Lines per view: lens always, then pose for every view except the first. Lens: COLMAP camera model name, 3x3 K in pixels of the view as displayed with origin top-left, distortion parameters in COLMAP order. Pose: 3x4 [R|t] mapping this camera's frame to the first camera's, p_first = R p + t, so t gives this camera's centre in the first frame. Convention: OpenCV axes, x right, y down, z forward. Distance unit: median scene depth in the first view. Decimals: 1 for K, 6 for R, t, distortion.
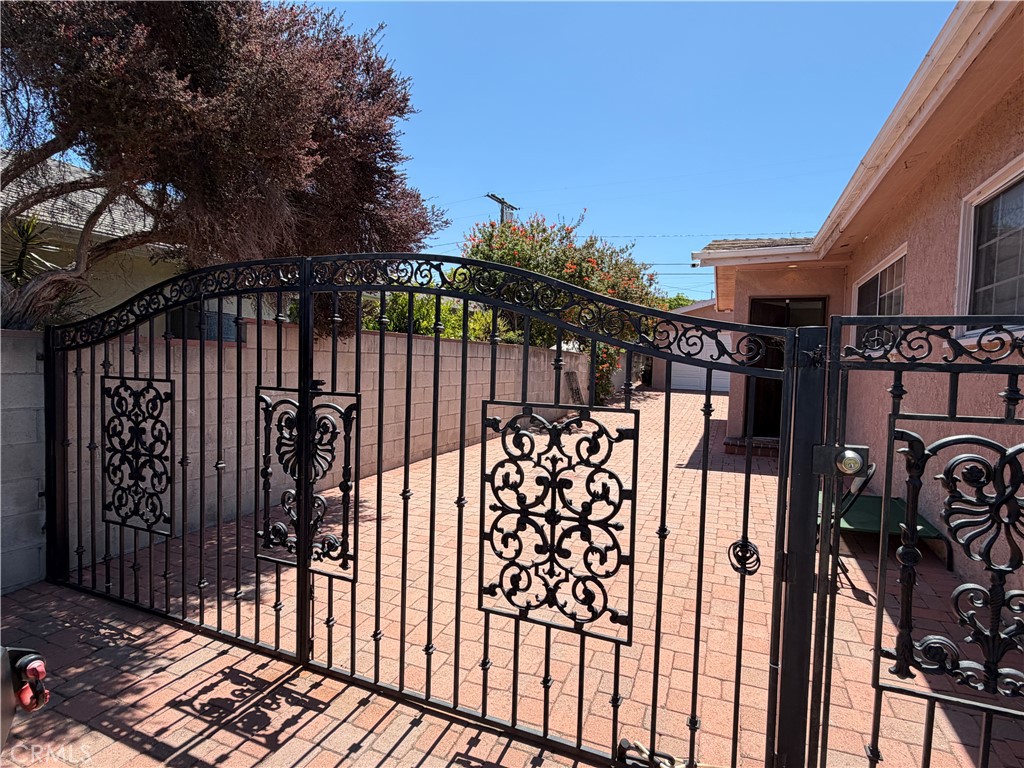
lens RADIAL K [[534.1, 0, 509.6], [0, 534.1, 384.9], [0, 0, 1]] dist [-0.000193, 0.001232]
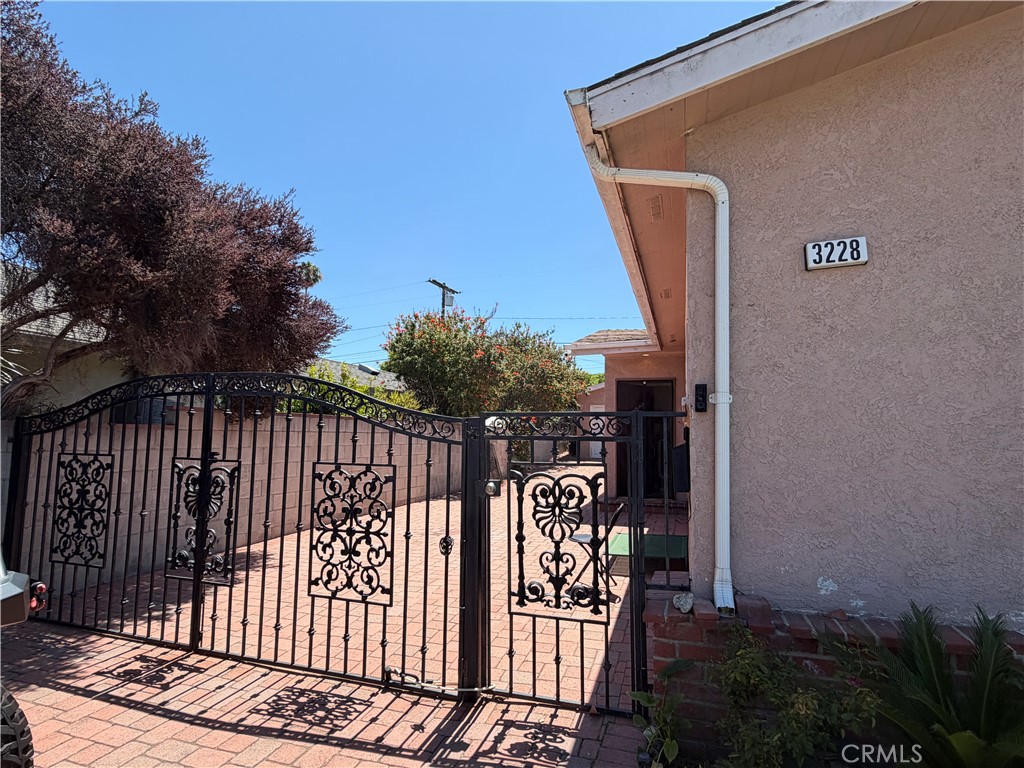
lens RADIAL K [[540.3, 0, 512.0], [0, 540.3, 384.0], [0, 0, 1]] dist [-0.000056, -0.001340]
pose [[0.996463, -0.008352, 0.083620, 0.361094], [0.019743, 0.990466, -0.136337, 0.025369], [-0.081684, 0.137505, 0.987127, -0.621866]]
